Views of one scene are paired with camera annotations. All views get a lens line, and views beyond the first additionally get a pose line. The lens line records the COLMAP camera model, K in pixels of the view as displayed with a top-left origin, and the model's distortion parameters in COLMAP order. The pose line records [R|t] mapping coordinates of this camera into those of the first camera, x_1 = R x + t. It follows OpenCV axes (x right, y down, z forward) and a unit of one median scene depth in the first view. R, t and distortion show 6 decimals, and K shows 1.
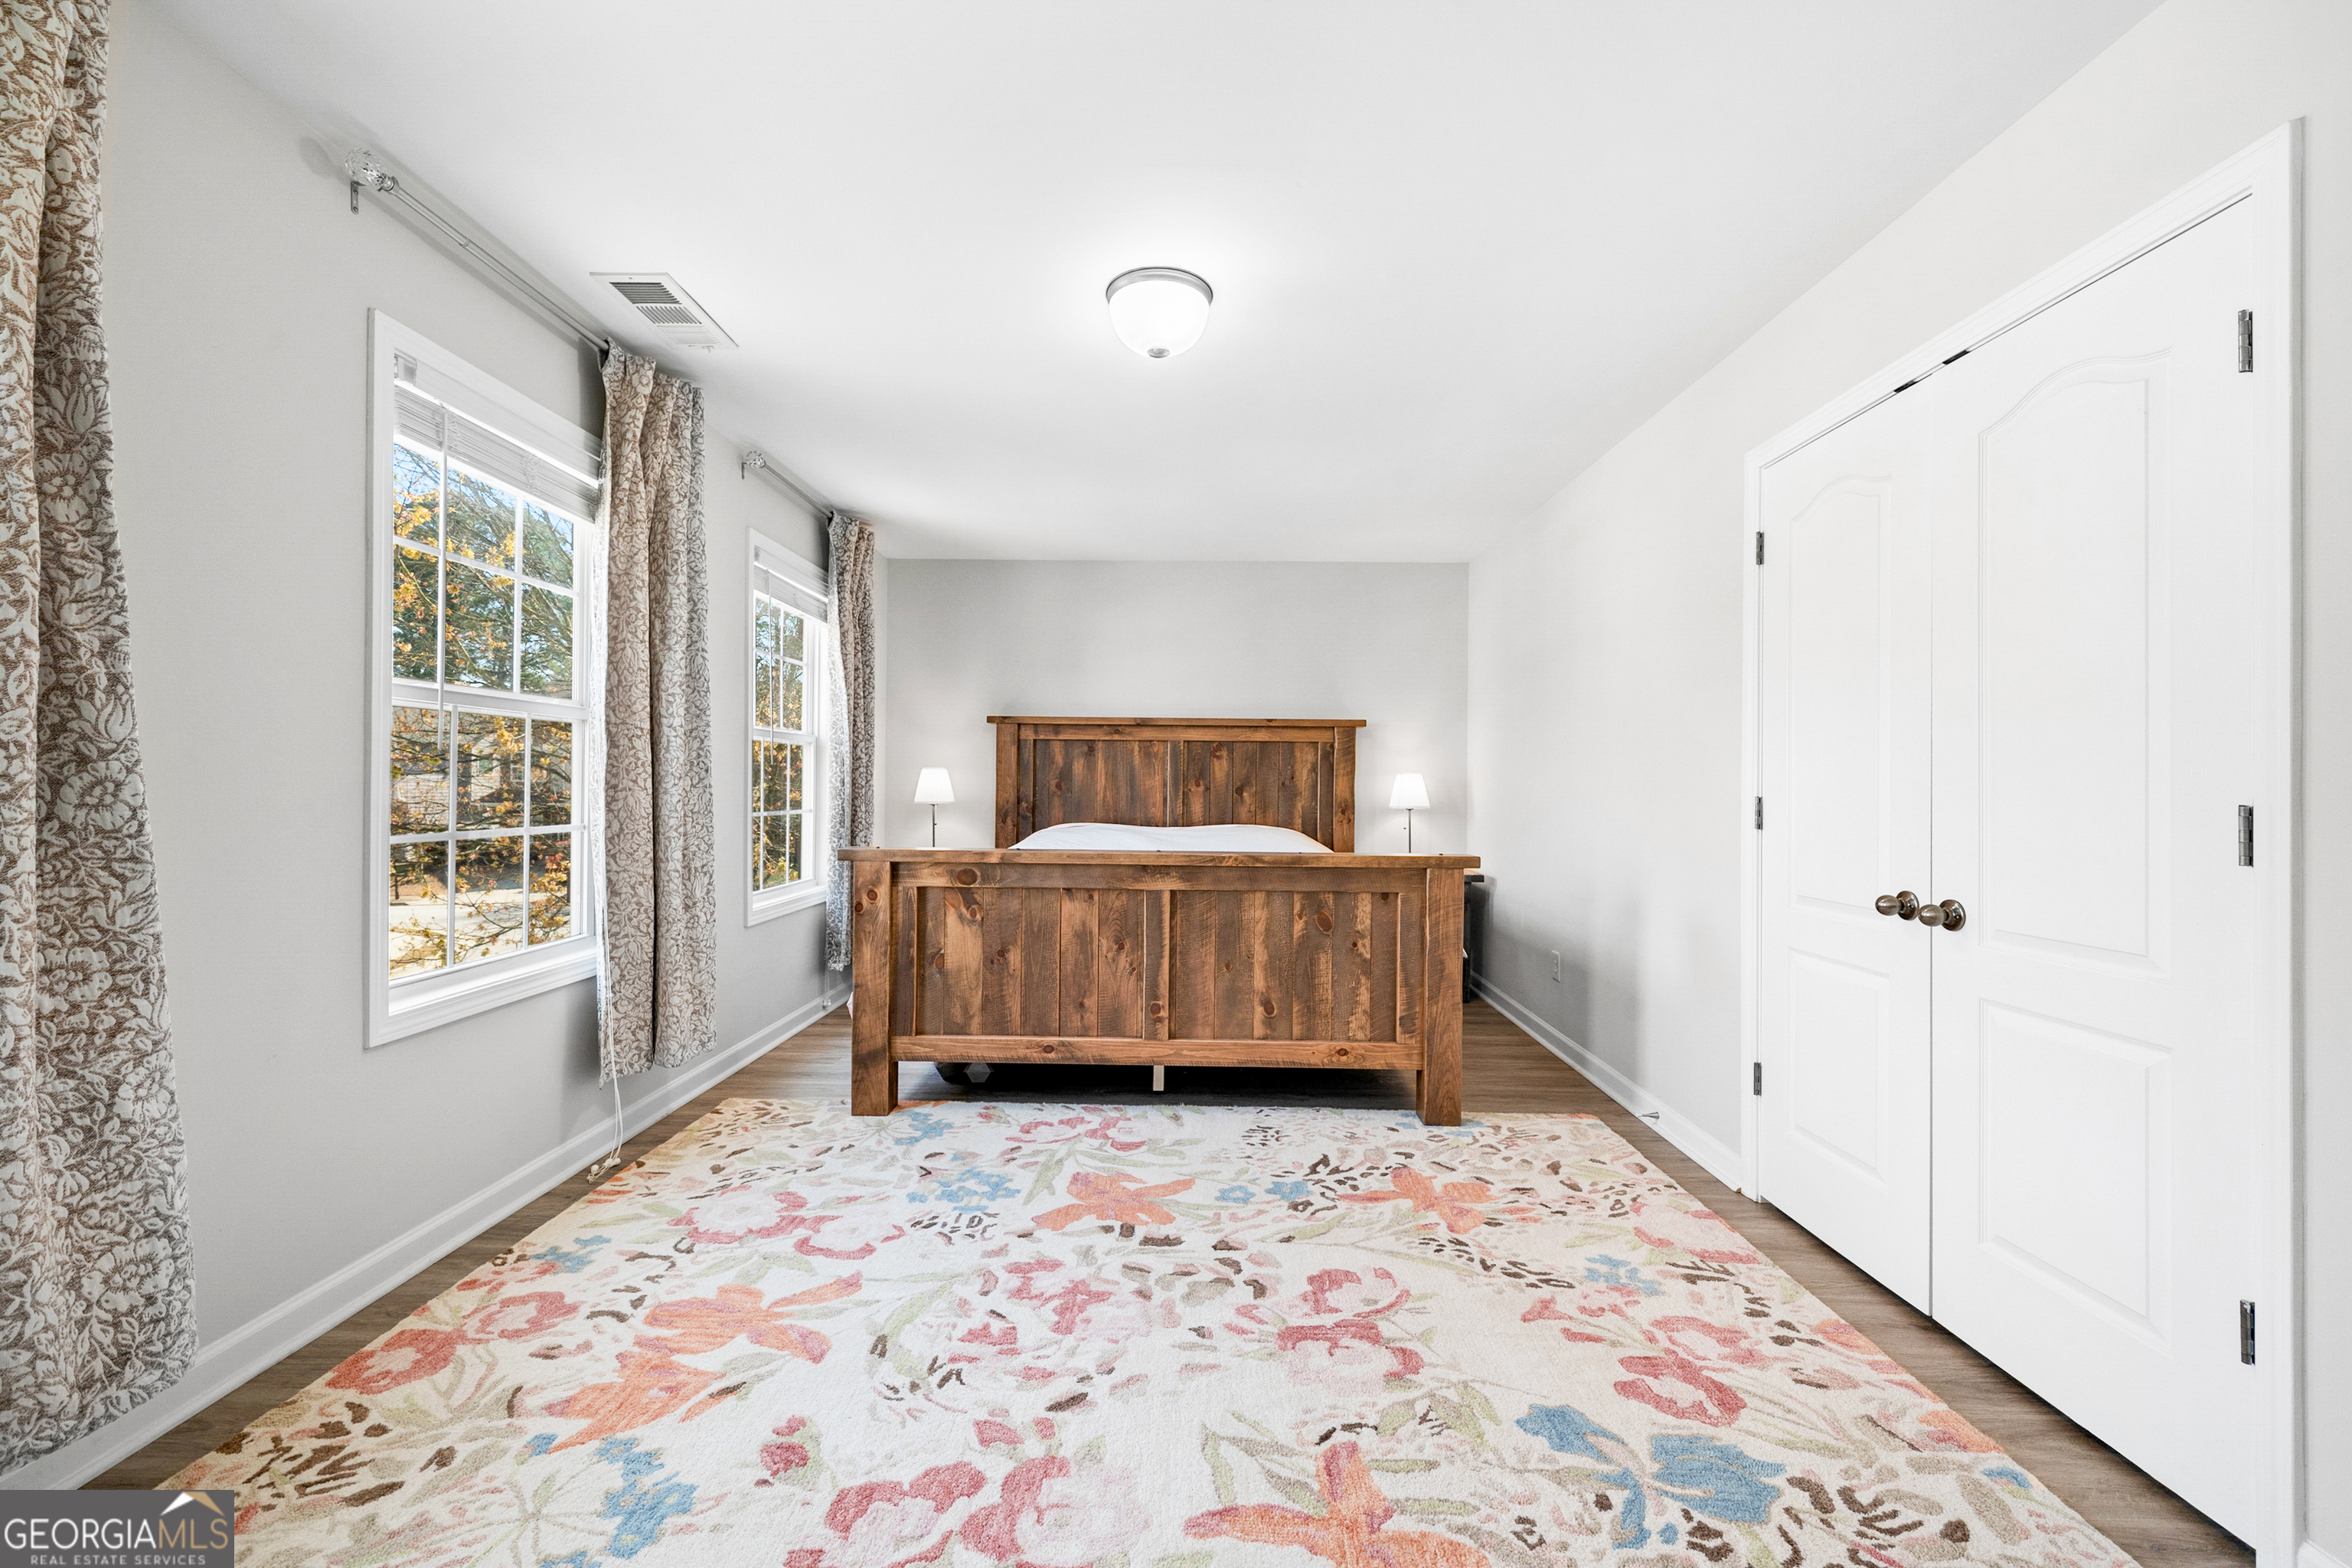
lens RADIAL K [[909.1, 0, 1176.0], [0, 909.1, 784.0], [0, 0, 1]] dist [-0.001705, -0.000009]
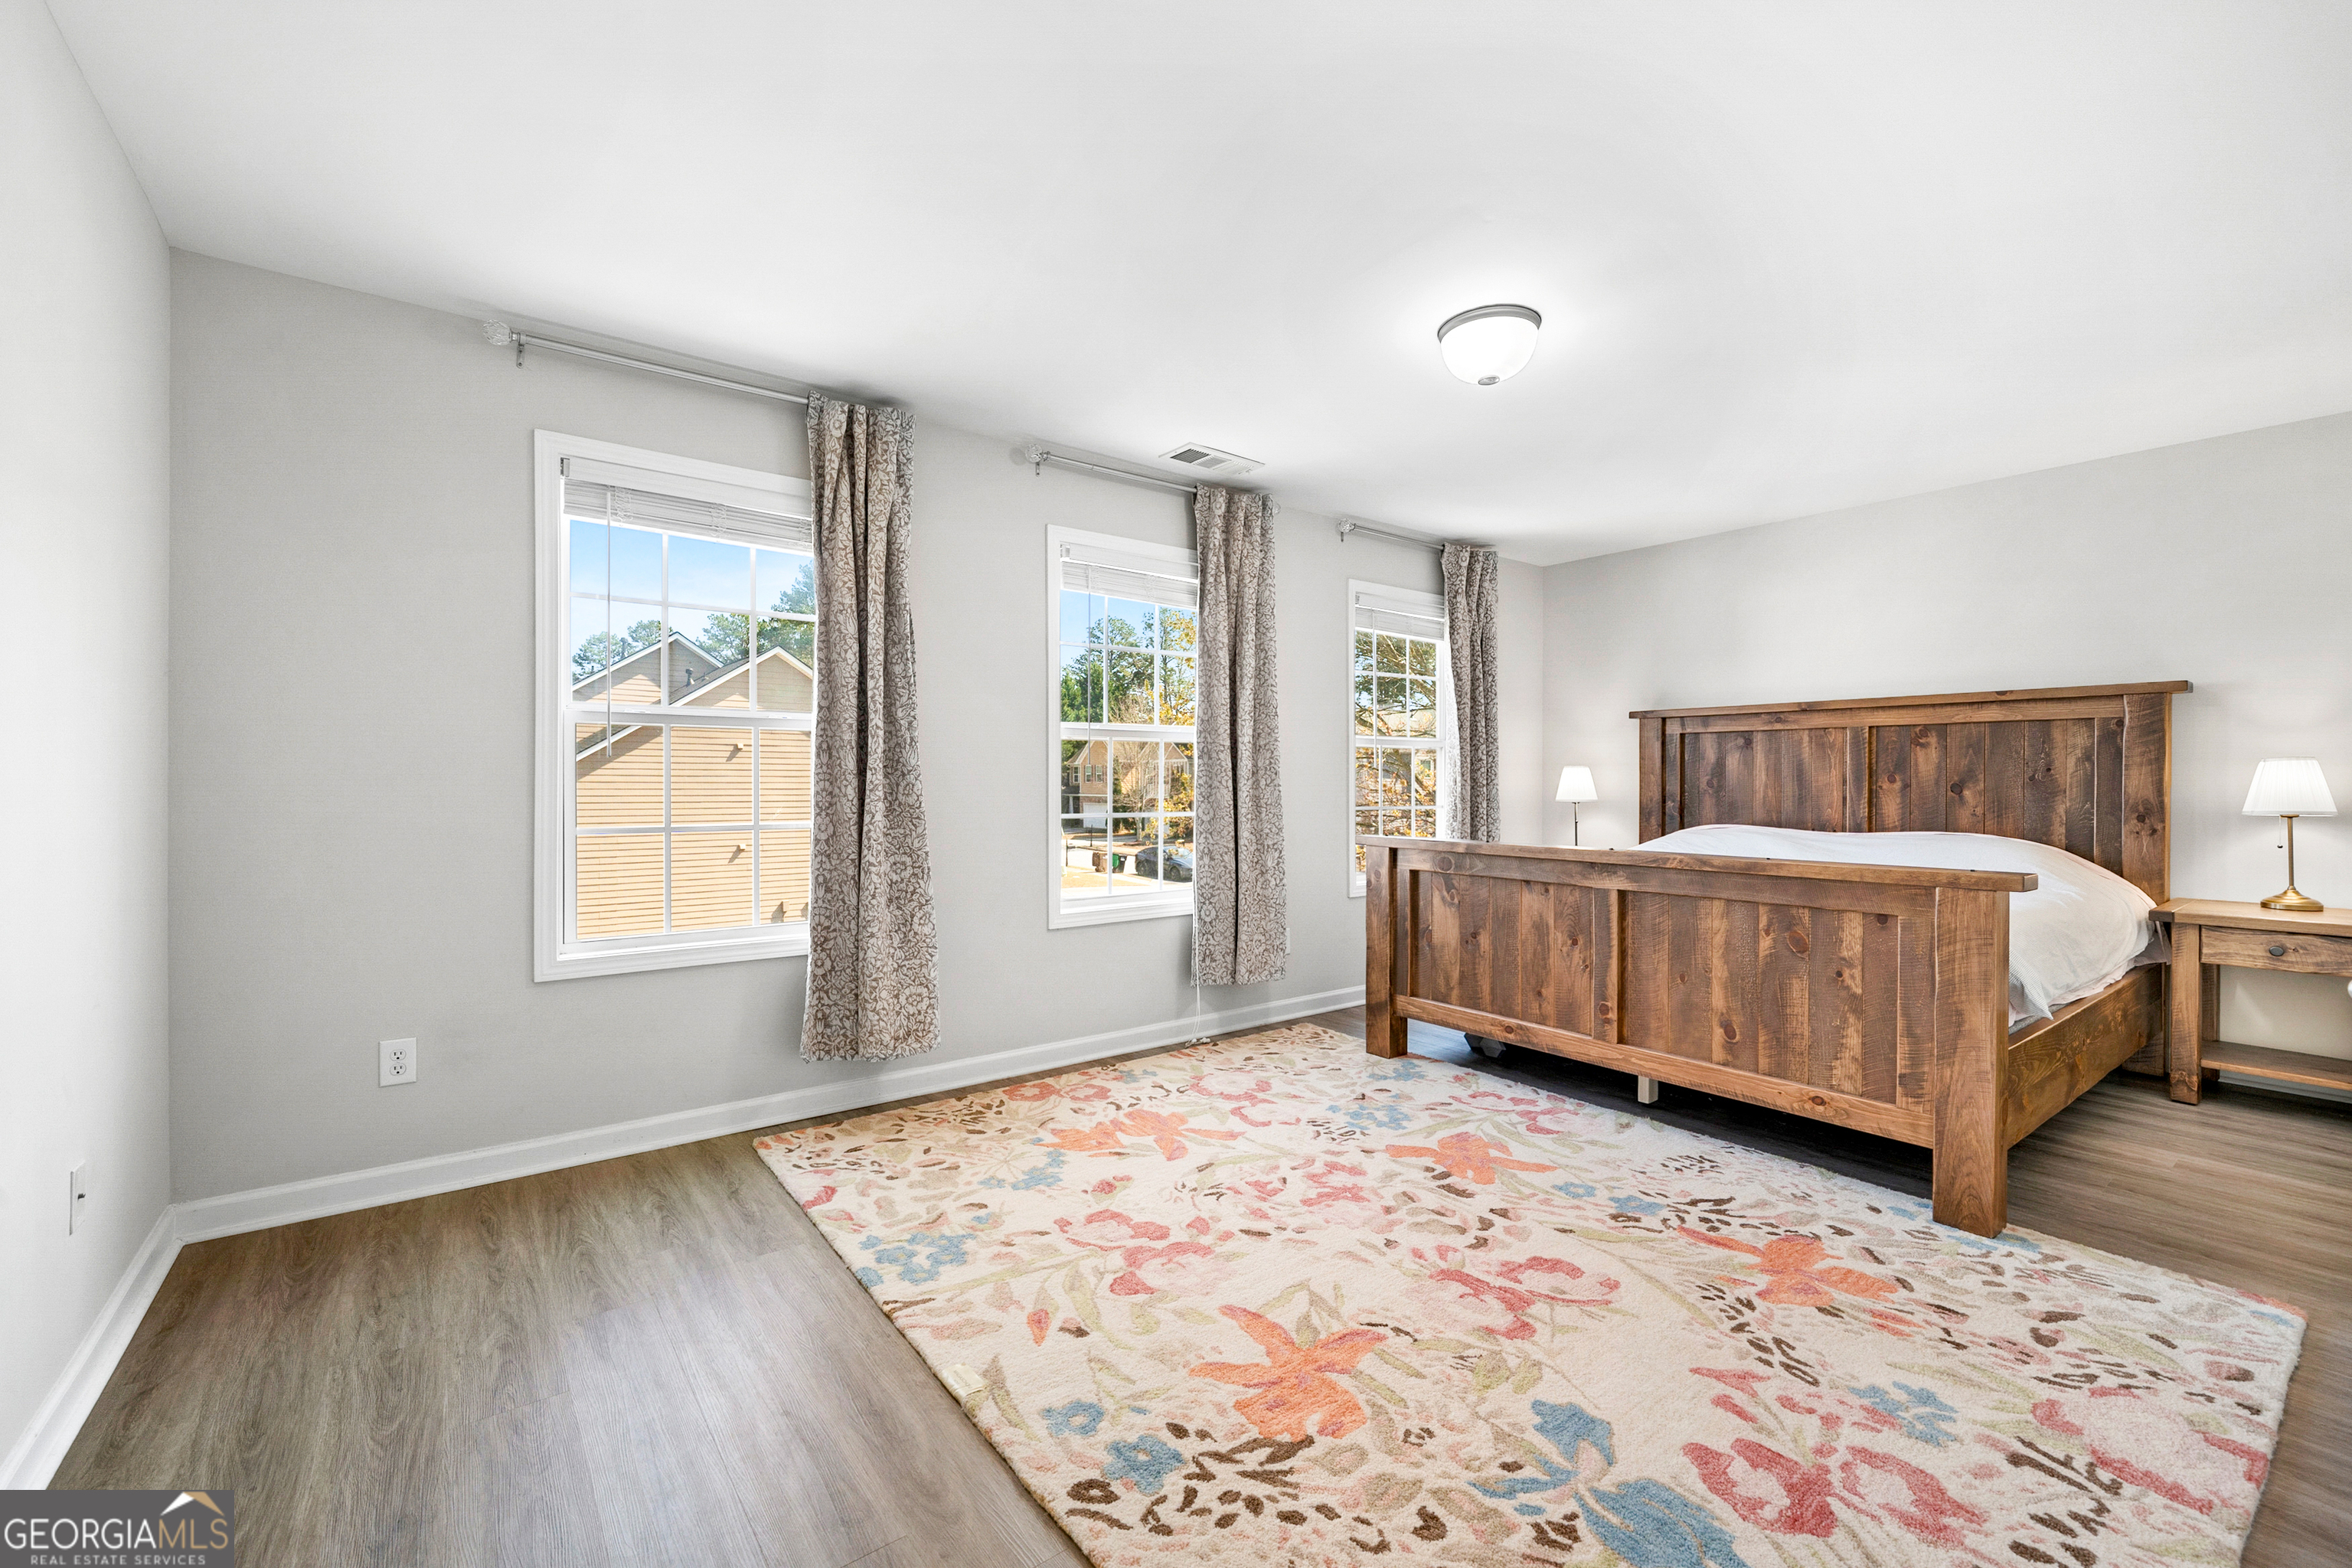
lens RADIAL K [[909.1, 0, 1176.0], [0, 909.1, 784.0], [0, 0, 1]] dist [-0.001705, -0.000009]
pose [[0.640279, -0.006696, -0.768113, 0.450422], [0.006648, 0.999973, -0.003176, 0.004100], [0.768114, -0.003073, 0.640306, 0.017557]]
